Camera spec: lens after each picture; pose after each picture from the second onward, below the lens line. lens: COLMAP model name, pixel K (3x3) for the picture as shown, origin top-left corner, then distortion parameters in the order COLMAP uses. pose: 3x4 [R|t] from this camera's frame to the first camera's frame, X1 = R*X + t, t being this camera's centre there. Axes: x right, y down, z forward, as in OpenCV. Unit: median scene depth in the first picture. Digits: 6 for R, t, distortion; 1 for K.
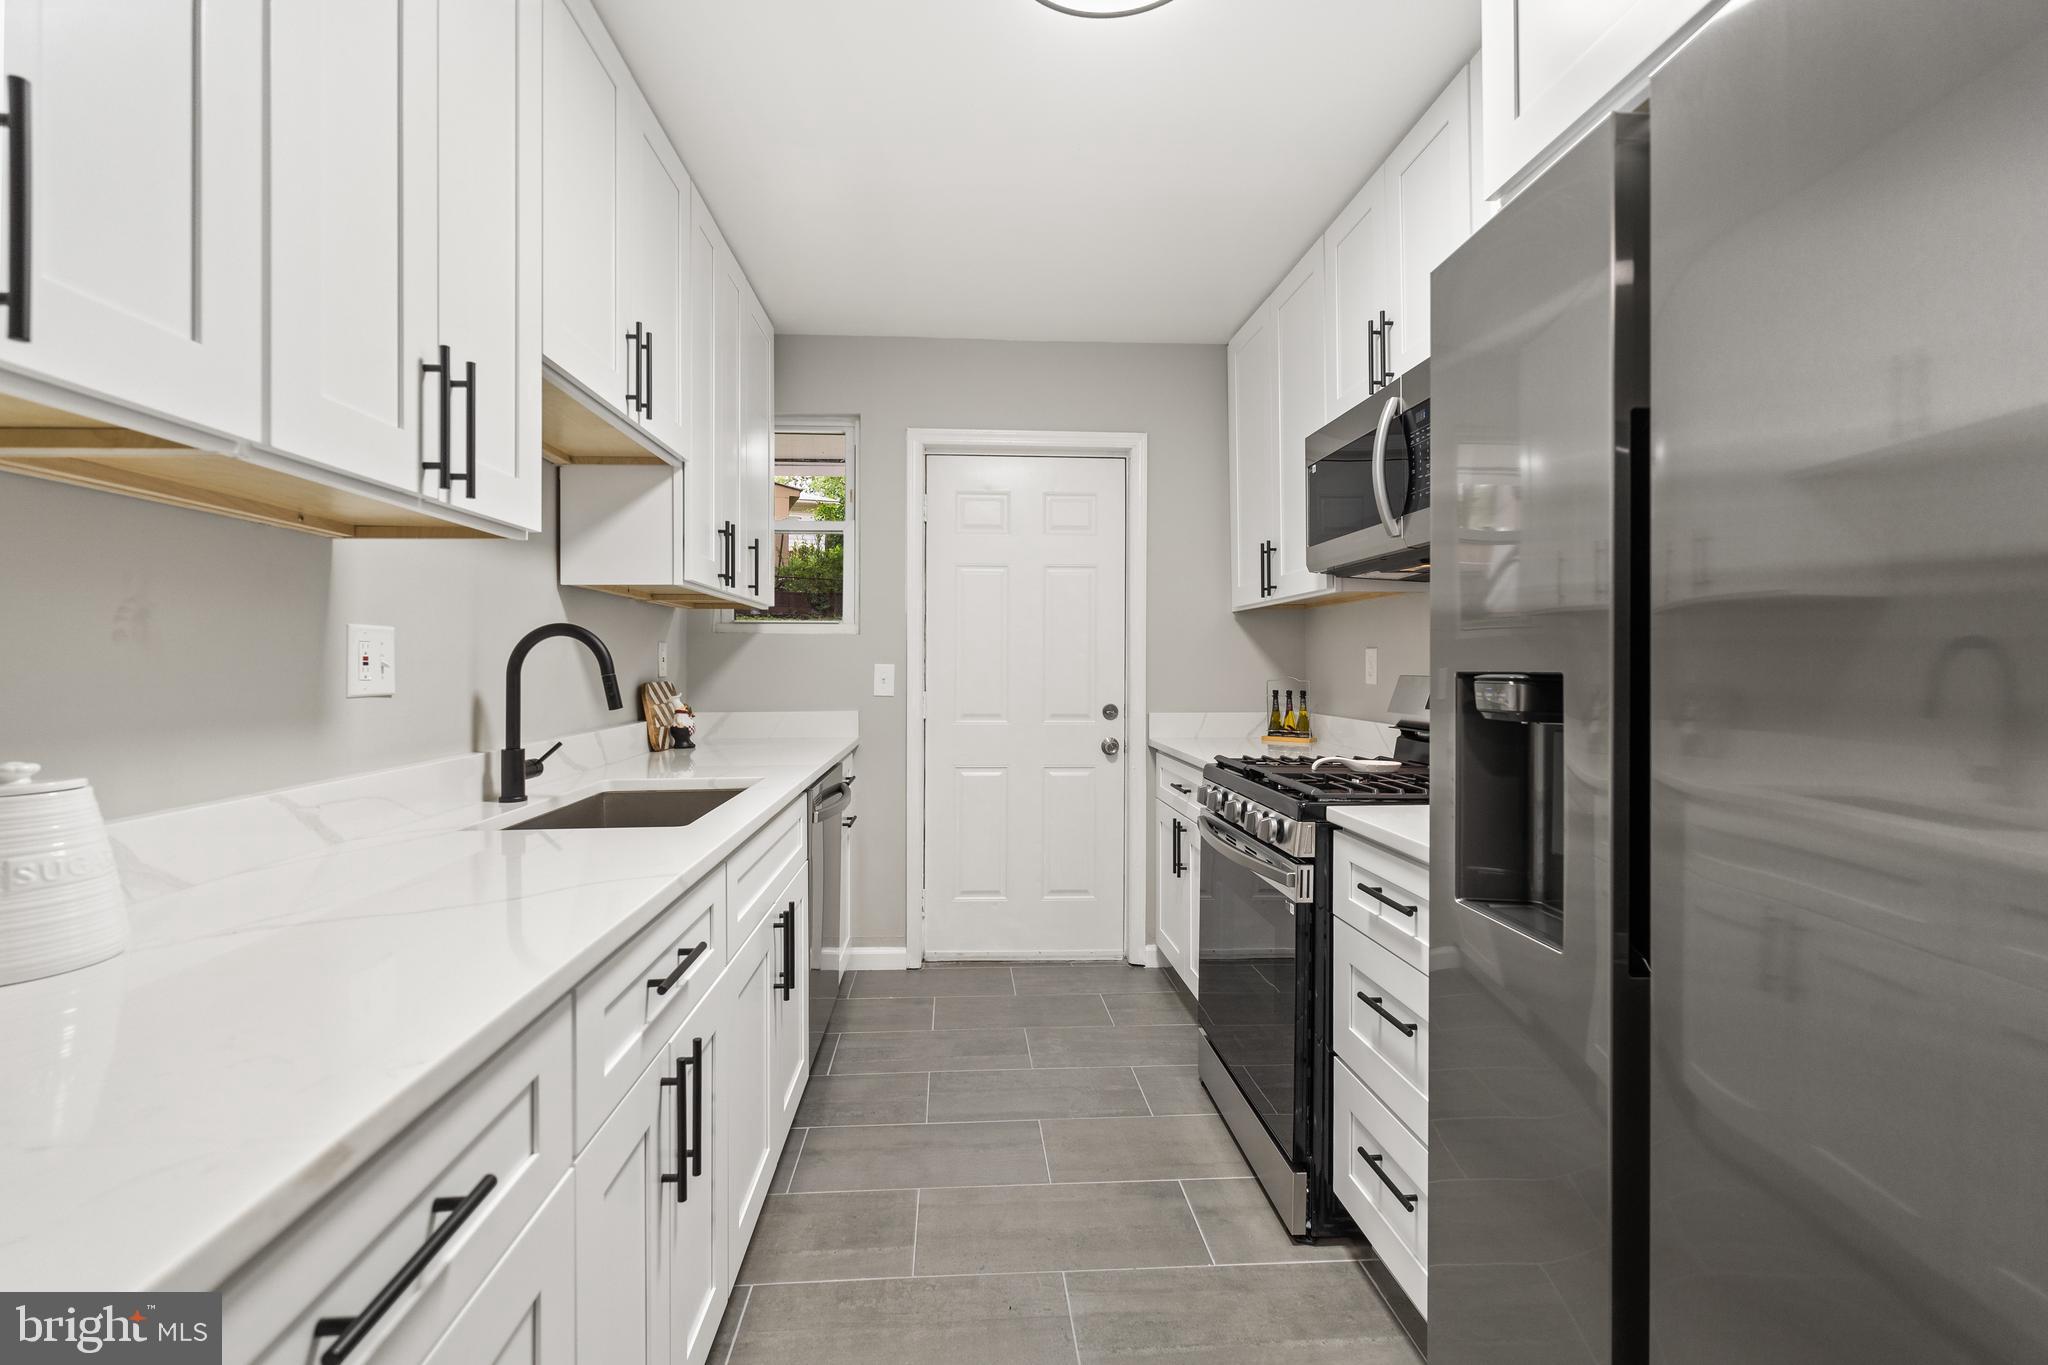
lens RADIAL K [[920.6, 0, 1014.0], [0, 920.6, 656.5], [0, 0, 1]] dist [0.001970, 0.000062]
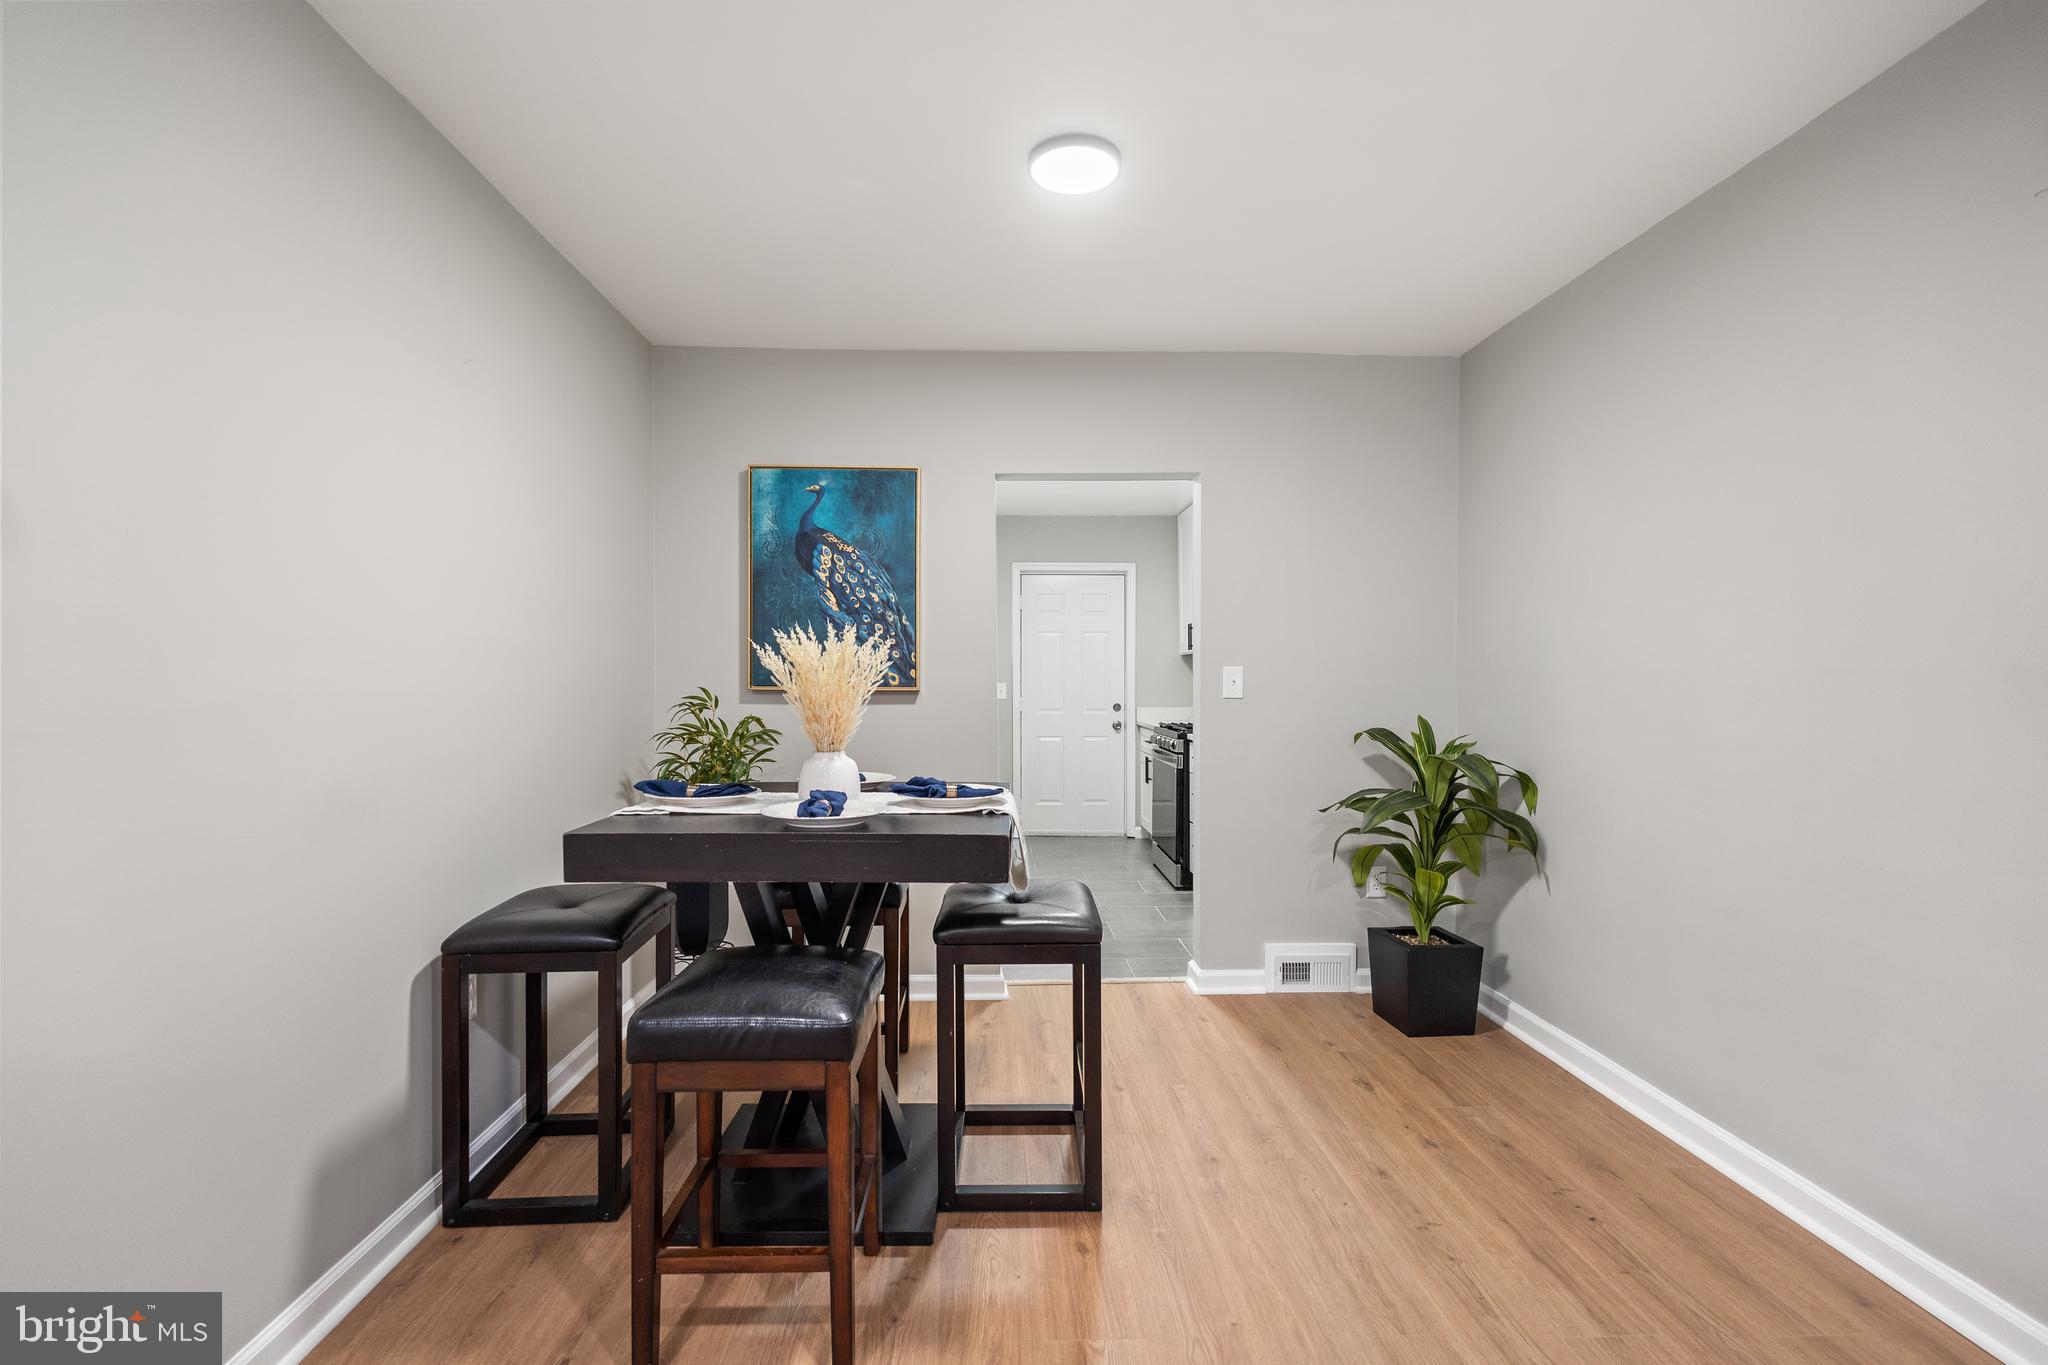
lens RADIAL K [[907.0, 0, 1015.0], [0, 907.0, 681.4], [0, 0, 1]] dist [0.004428, -0.000123]
pose [[0.999484, -0.004334, -0.031812, -0.058911], [0.004580, 0.999960, 0.007666, -0.011735], [0.031778, -0.007808, 0.999464, -1.100333]]
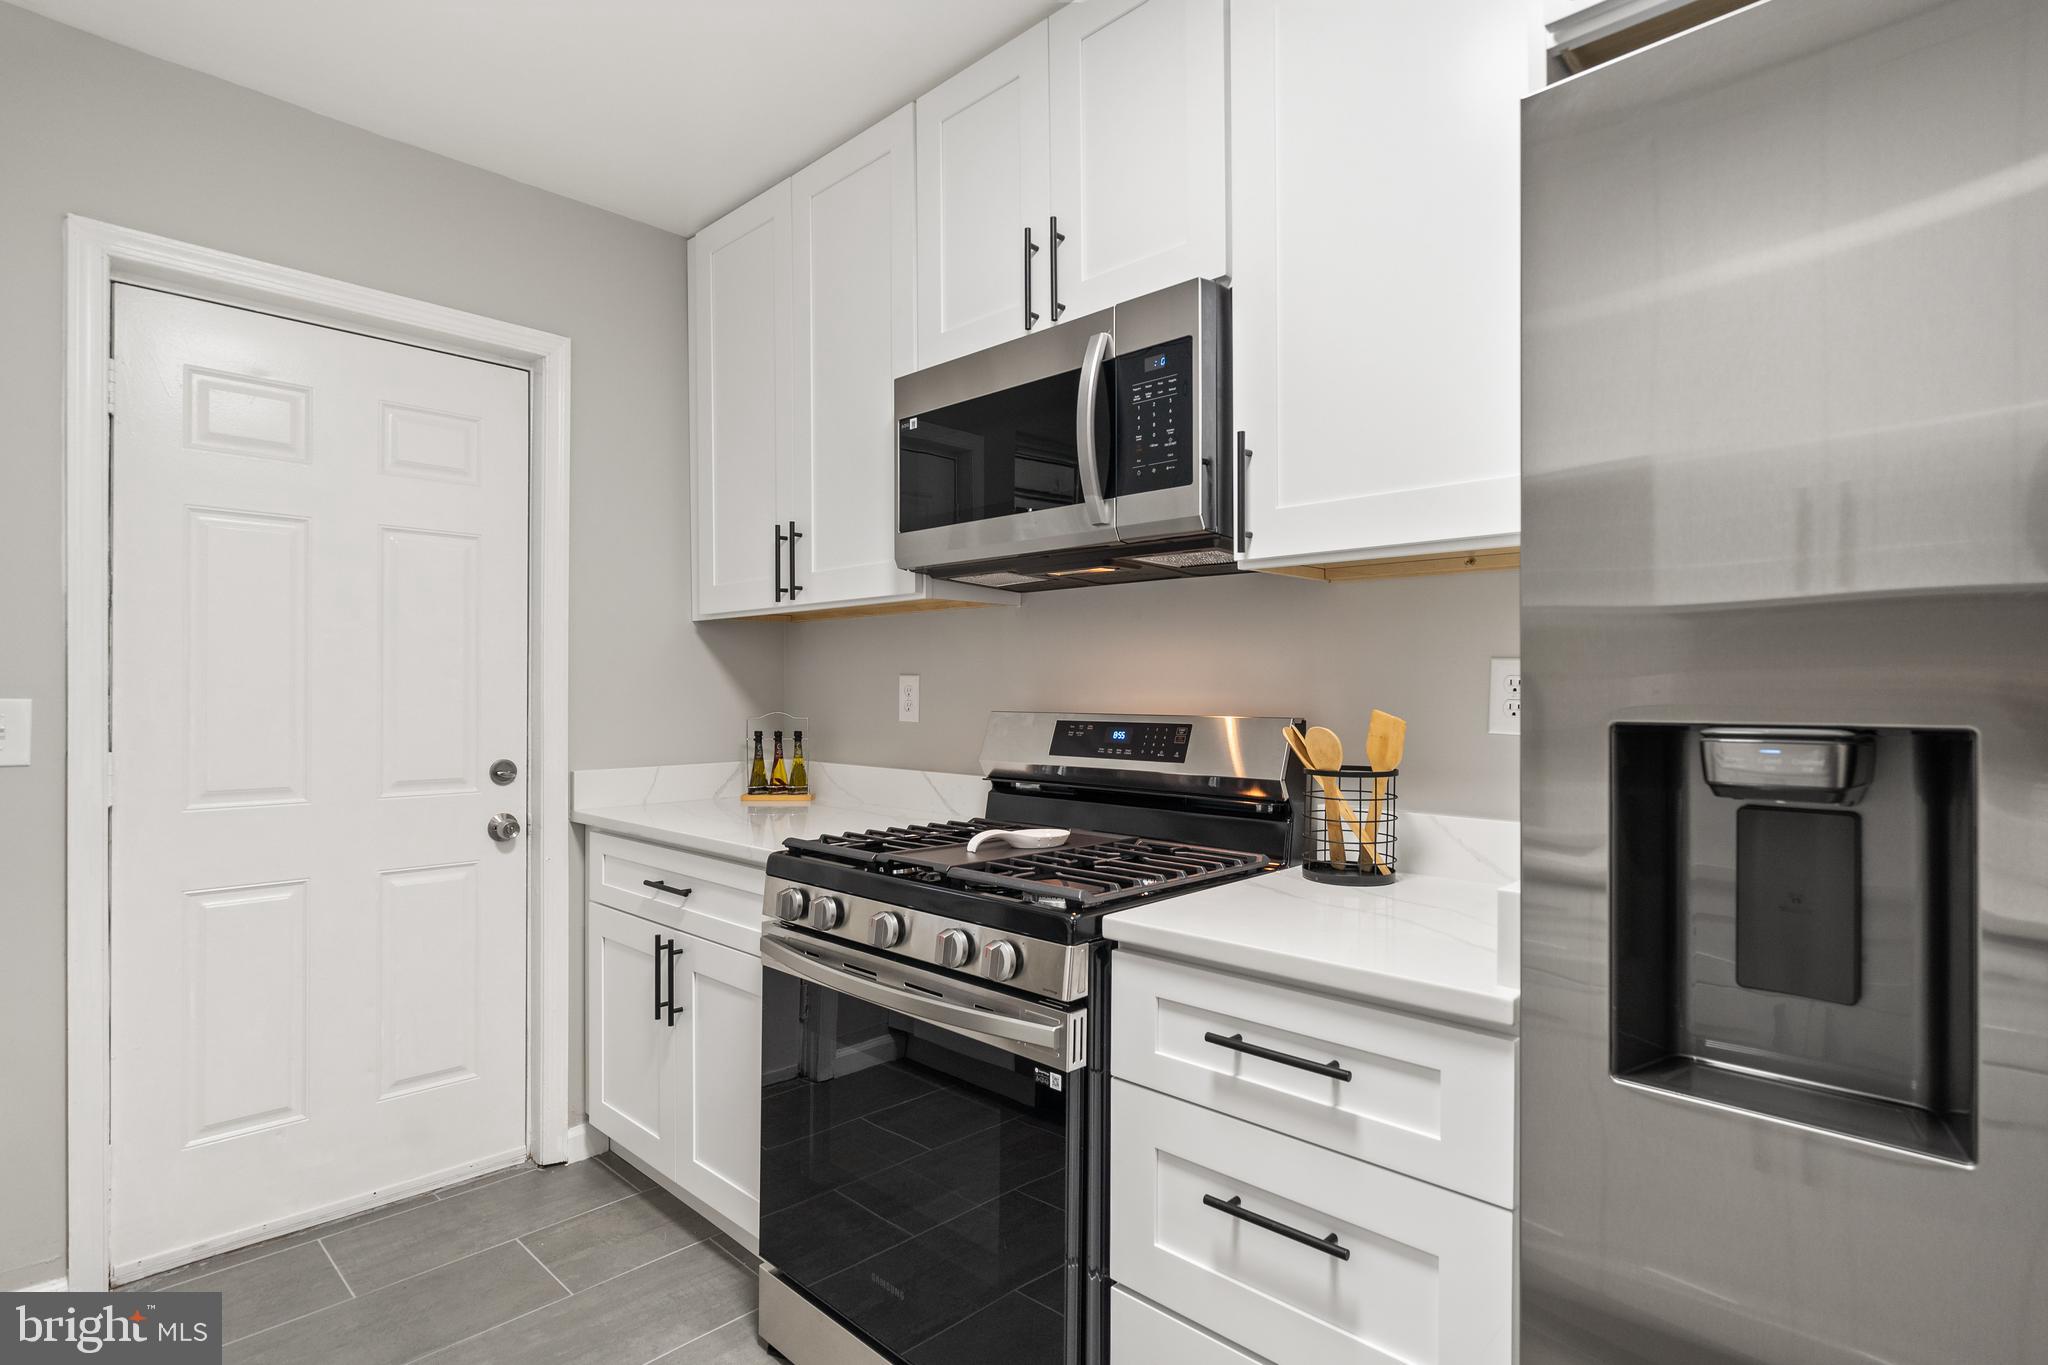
lens RADIAL K [[1015.8, 0, 1011.2], [0, 1015.8, 688.5], [0, 0, 1]] dist [-0.003056, -0.000565]
pose [[0.740178, 0.000699, 0.672410, -0.125953], [-0.005787, 0.999969, 0.005330, -0.002916], [-0.672386, -0.007837, 0.740159, 0.315220]]
